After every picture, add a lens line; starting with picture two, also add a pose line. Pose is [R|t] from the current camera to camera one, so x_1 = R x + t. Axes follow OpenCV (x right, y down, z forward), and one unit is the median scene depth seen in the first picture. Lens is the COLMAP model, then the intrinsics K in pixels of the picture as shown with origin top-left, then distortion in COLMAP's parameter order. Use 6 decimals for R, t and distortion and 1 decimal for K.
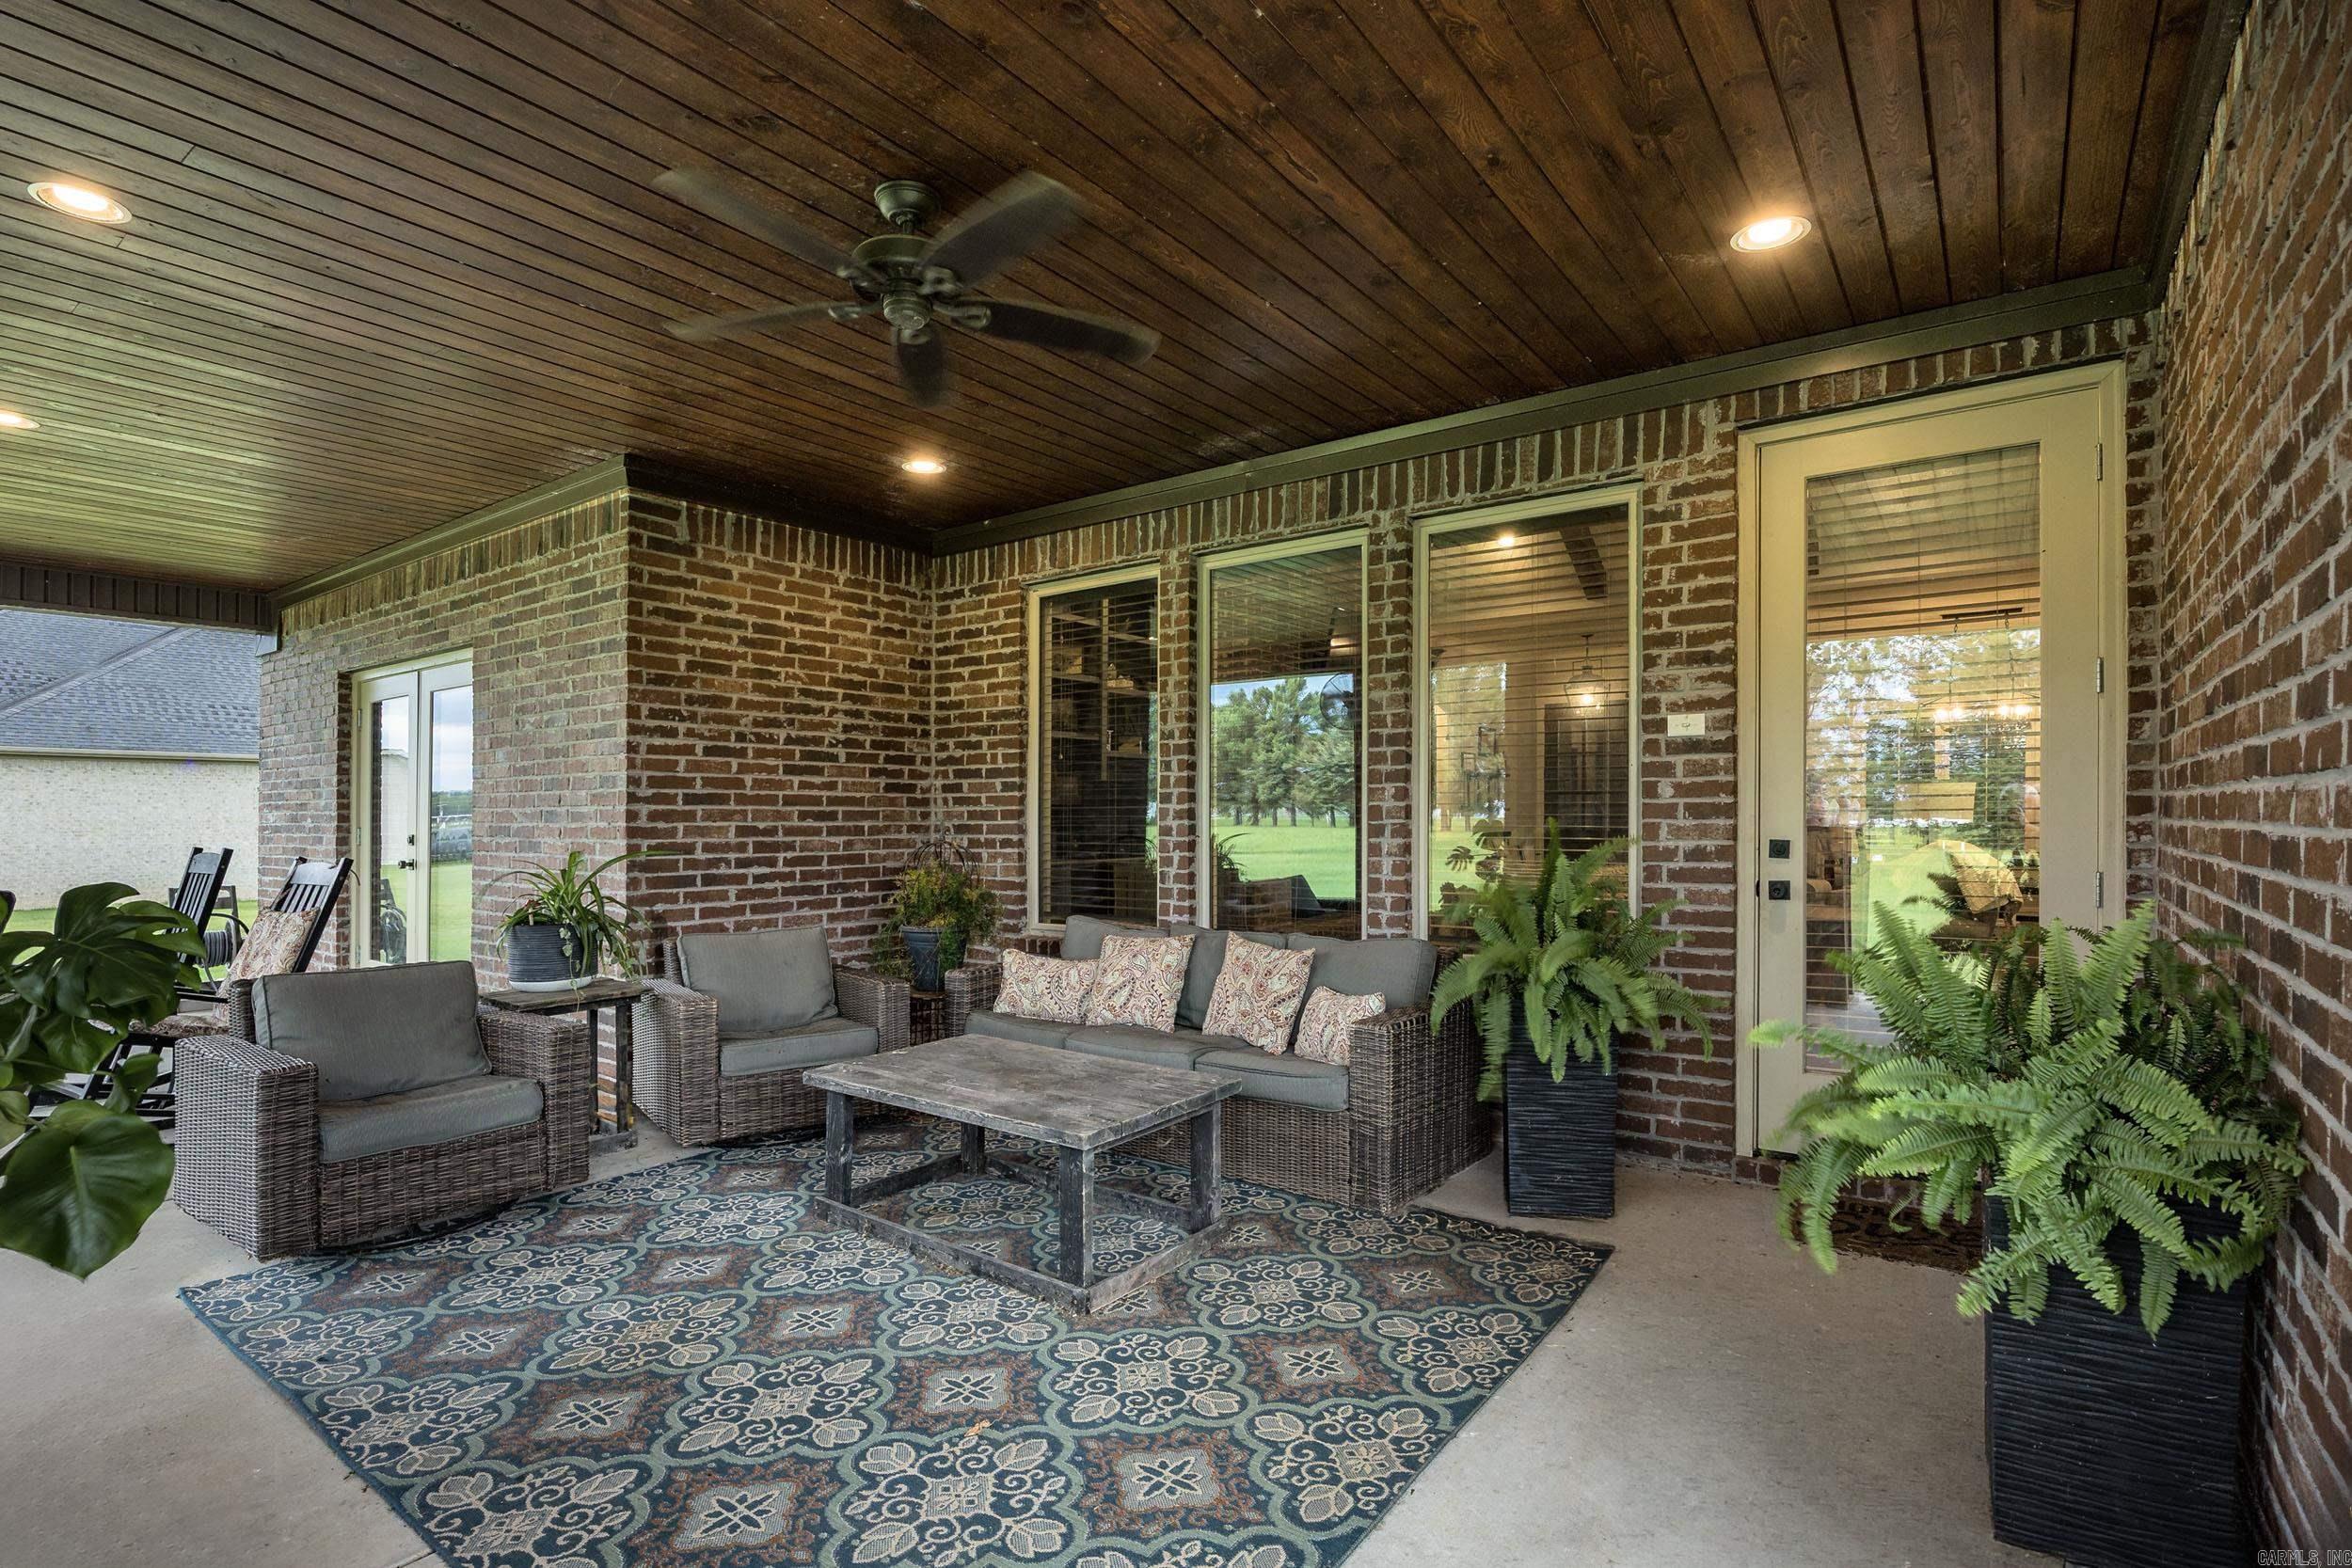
lens RADIAL K [[1128.8, 0, 1177.0], [0, 1128.8, 804.6], [0, 0, 1]] dist [-0.017006, 0.000737]
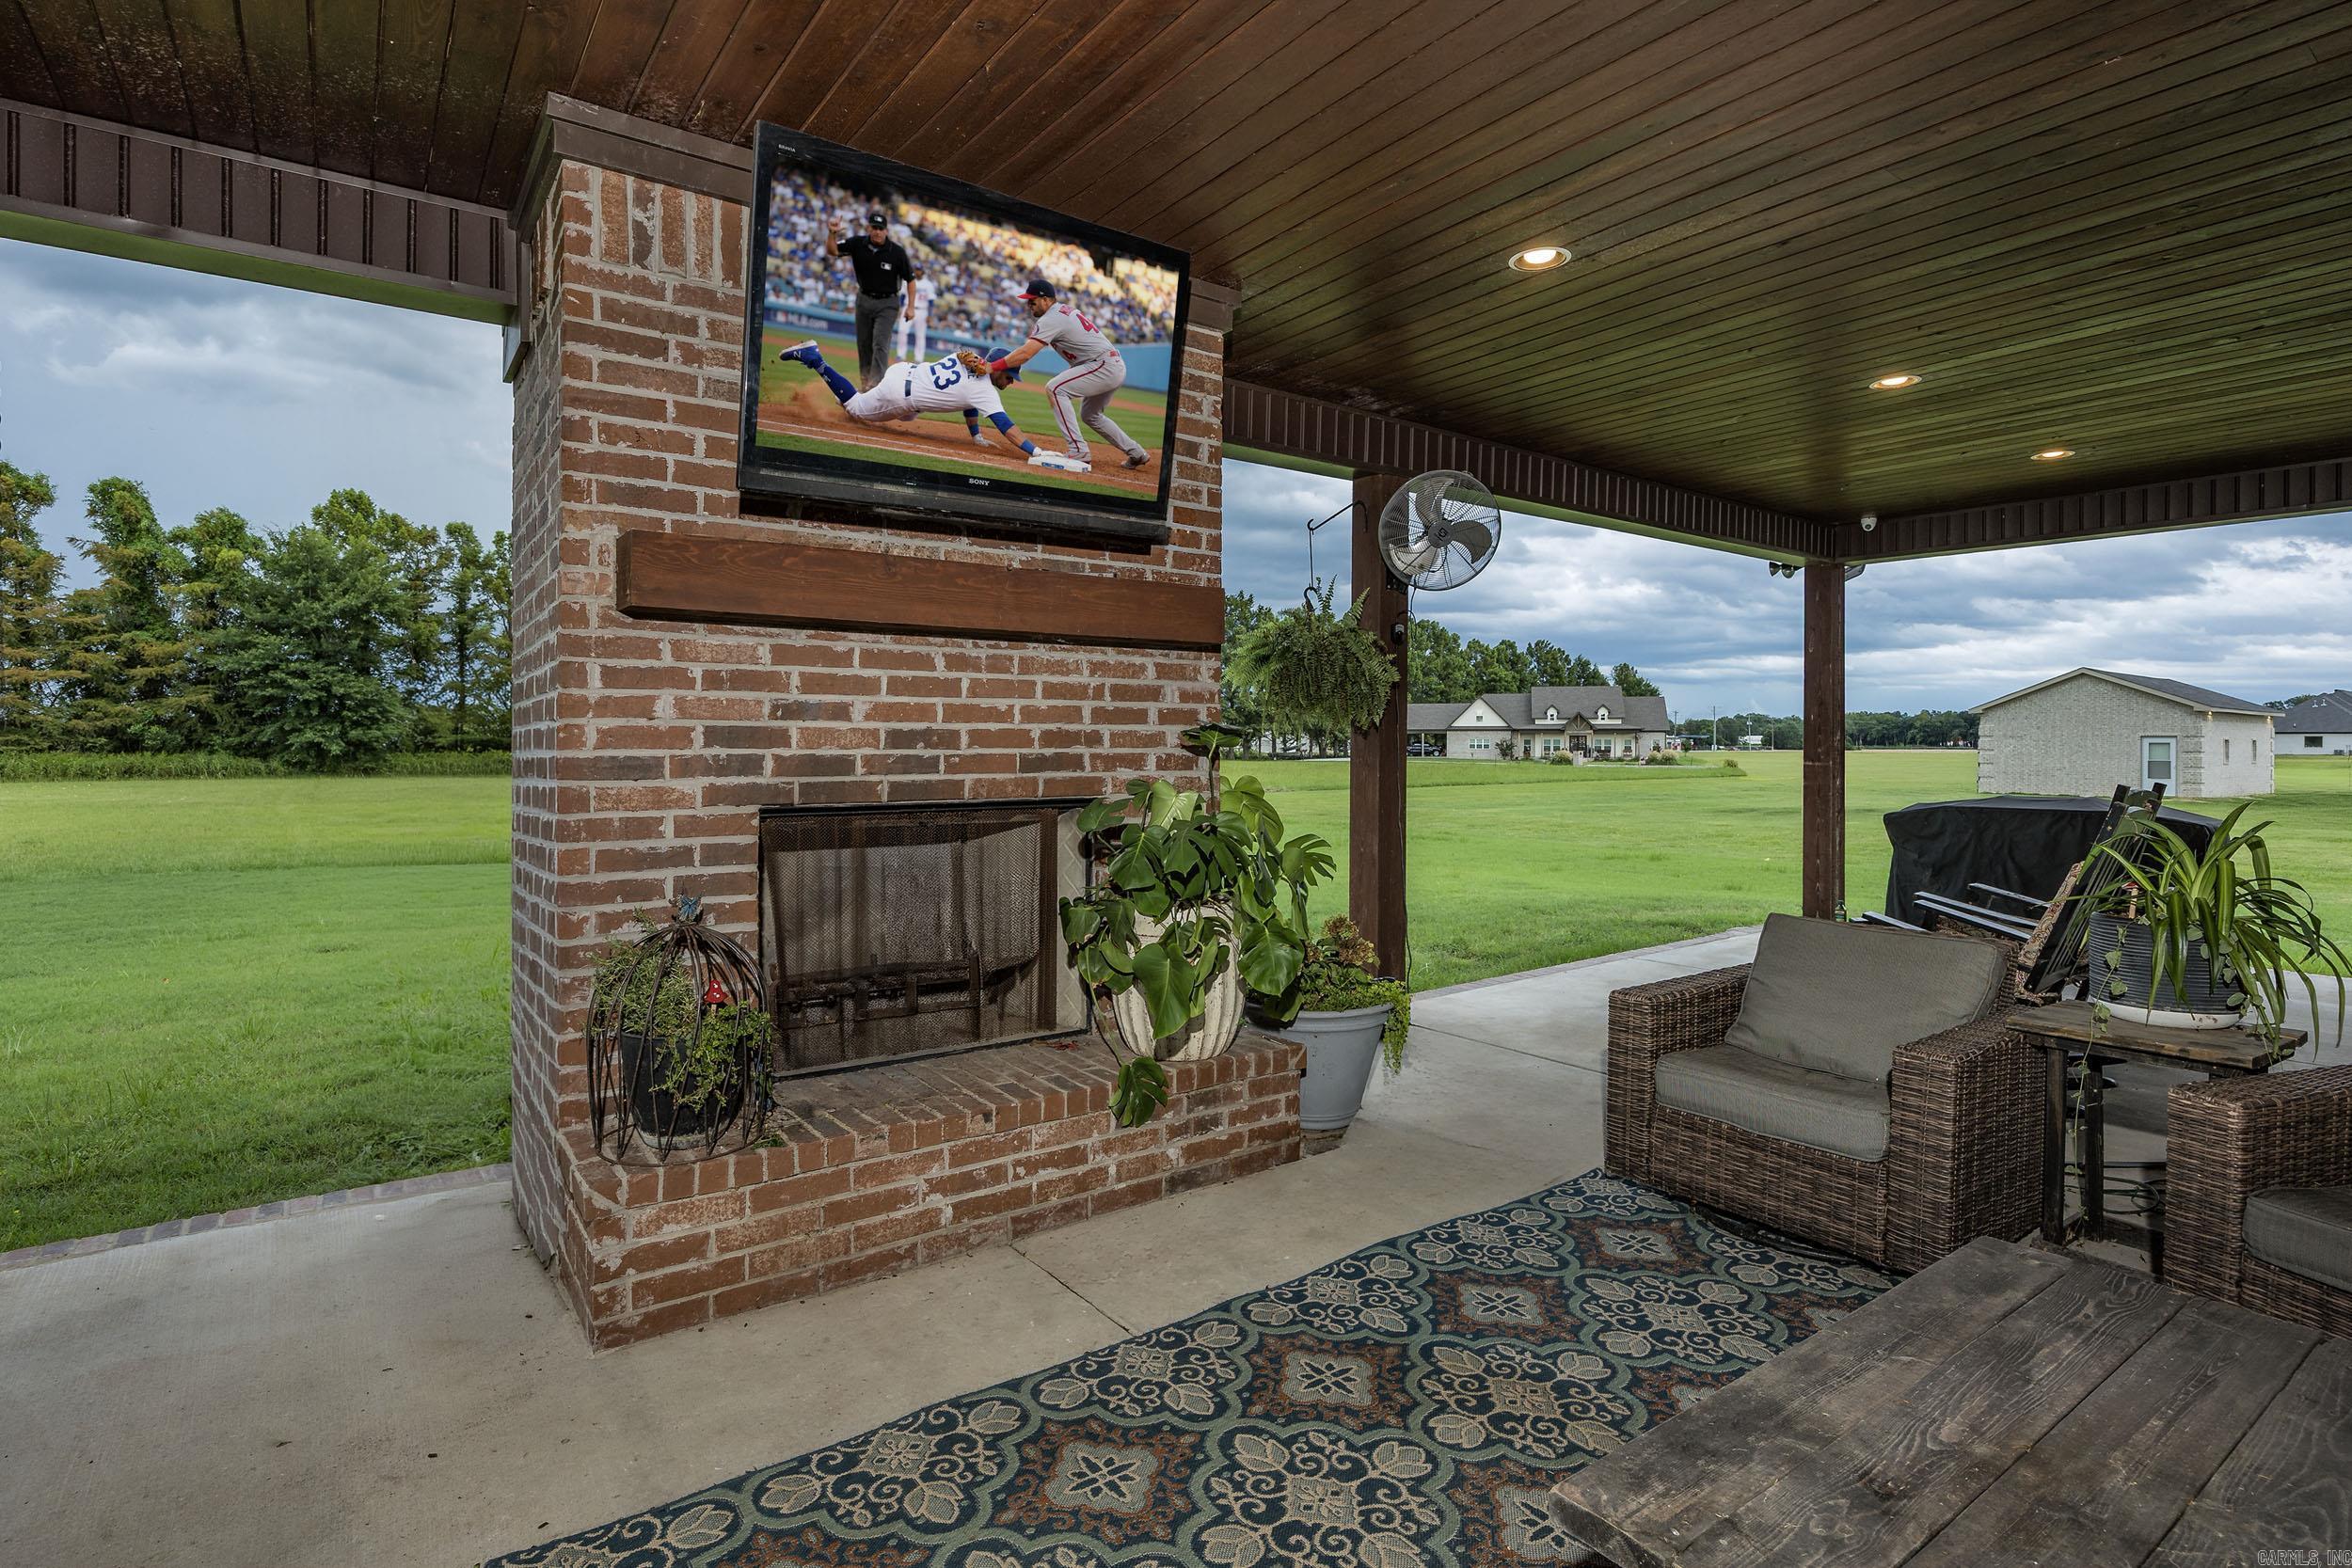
lens RADIAL K [[1174.4, 0, 1176.0], [0, 1174.4, 784.0], [0, 0, 1]] dist [-0.001722, -0.000075]
pose [[-0.303599, 0.031608, -0.952275, 0.434936], [0.000706, 0.999457, 0.032949, -0.001141], [0.952800, 0.009331, -0.303457, 1.101017]]
